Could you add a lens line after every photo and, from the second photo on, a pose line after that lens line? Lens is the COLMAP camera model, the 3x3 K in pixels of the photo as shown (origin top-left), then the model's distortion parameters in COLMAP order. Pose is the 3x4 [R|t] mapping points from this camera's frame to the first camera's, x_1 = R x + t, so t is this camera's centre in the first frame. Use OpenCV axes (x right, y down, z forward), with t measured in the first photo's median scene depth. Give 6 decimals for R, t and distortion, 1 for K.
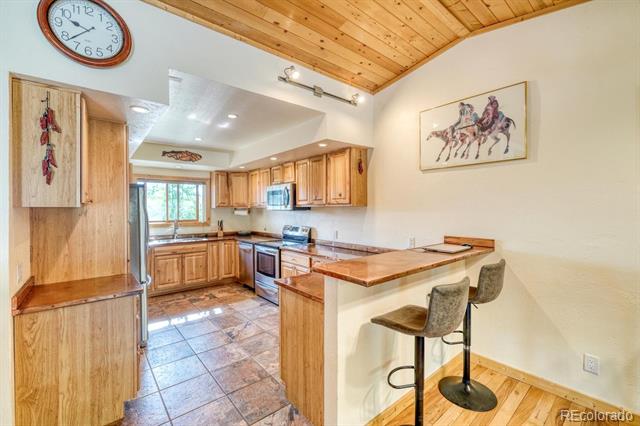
lens RADIAL K [[273.8, 0, 316.6], [0, 273.8, 209.8], [0, 0, 1]] dist [0.002233, -0.000165]
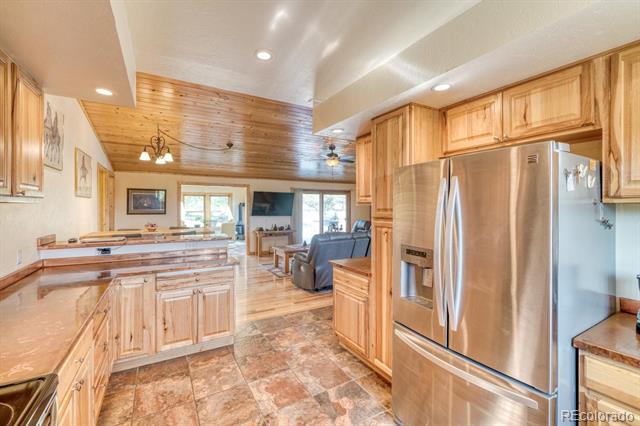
lens RADIAL K [[273.8, 0, 317.0], [0, 273.8, 206.1], [0, 0, 1]] dist [0.002233, -0.000165]
pose [[-0.986054, 0.003723, 0.166383, -0.376187], [0.003802, 0.999993, 0.000154, -0.002580], [-0.166381, 0.000784, -0.986061, 1.134481]]
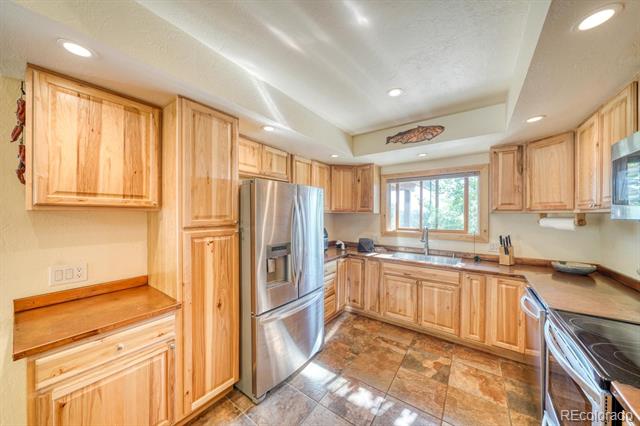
lens RADIAL K [[220.8, 0, 317.3], [0, 220.8, 214.2], [0, 0, 1]] dist [-0.001539, 0.000096]
pose [[0.244986, 0.006988, -0.969501, -0.017564], [-0.010666, 0.999933, 0.004513, -0.003008], [0.969468, 0.009235, 0.245044, 0.686944]]
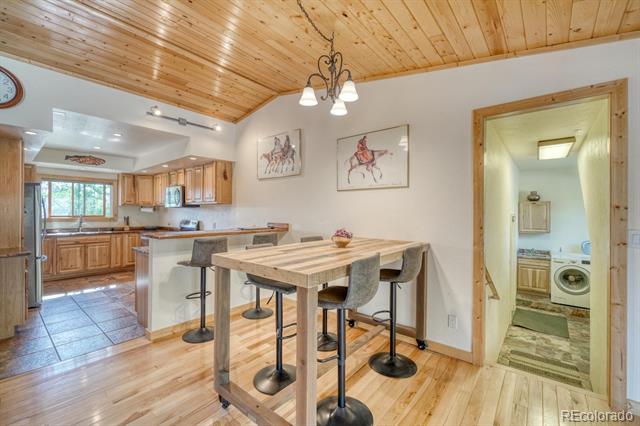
lens RADIAL K [[273.8, 0, 317.2], [0, 273.8, 213.0], [0, 0, 1]] dist [0.002233, -0.000165]
pose [[0.984339, 0.009679, 0.176021, 0.307718], [-0.008920, 0.999947, -0.005106, 0.030429], [-0.176061, 0.003456, 0.984373, -0.362340]]
